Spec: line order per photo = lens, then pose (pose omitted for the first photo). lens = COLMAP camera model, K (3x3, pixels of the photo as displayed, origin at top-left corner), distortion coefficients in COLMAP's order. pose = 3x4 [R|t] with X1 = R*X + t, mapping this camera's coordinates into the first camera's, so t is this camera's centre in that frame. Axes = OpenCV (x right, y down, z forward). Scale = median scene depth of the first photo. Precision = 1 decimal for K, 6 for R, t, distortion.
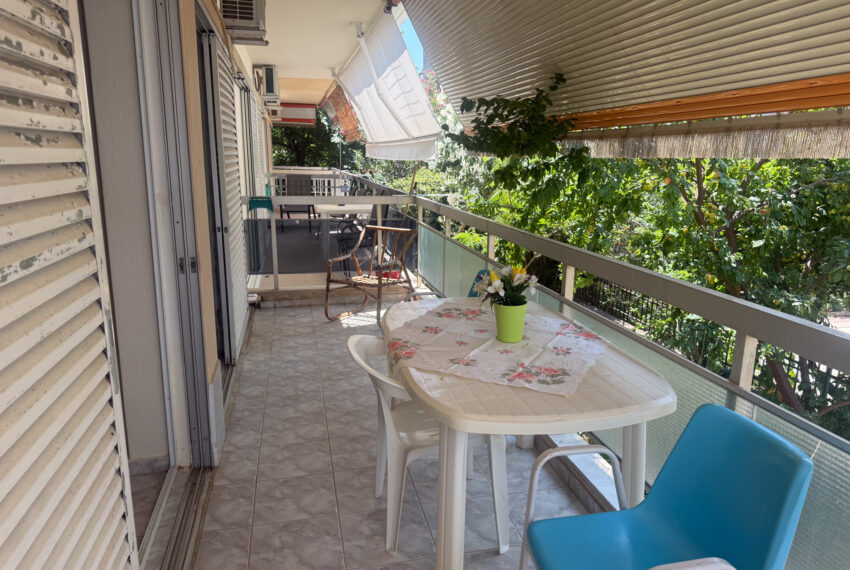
lens RADIAL K [[613.7, 0, 425.0], [0, 613.7, 285.0], [0, 0, 1]] dist [0.049660, -0.000556]
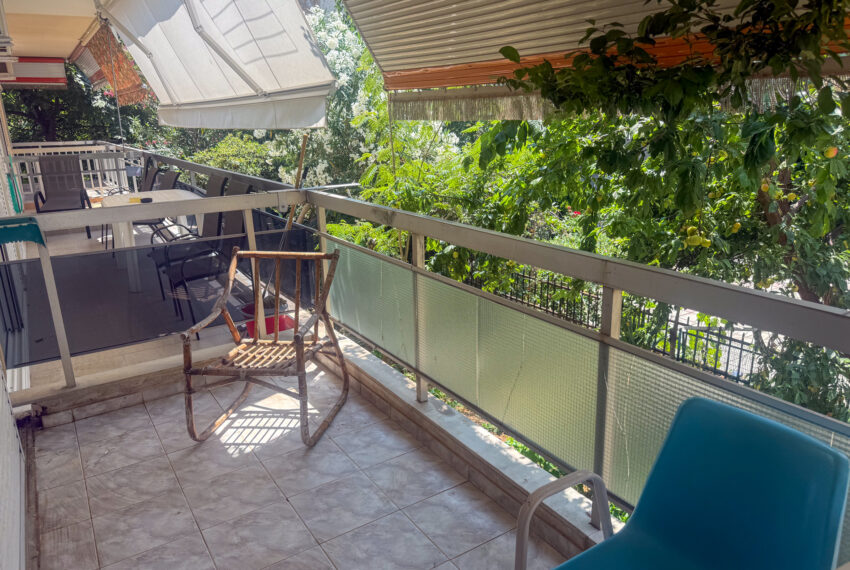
lens RADIAL K [[597.6, 0, 426.1], [0, 597.6, 266.9], [0, 0, 1]] dist [-0.002396, 0.000597]
pose [[0.932006, -0.142294, 0.333342, -0.207278], [0.125165, 0.989489, 0.072431, -0.180433], [-0.340145, -0.025783, 0.940019, 0.755045]]
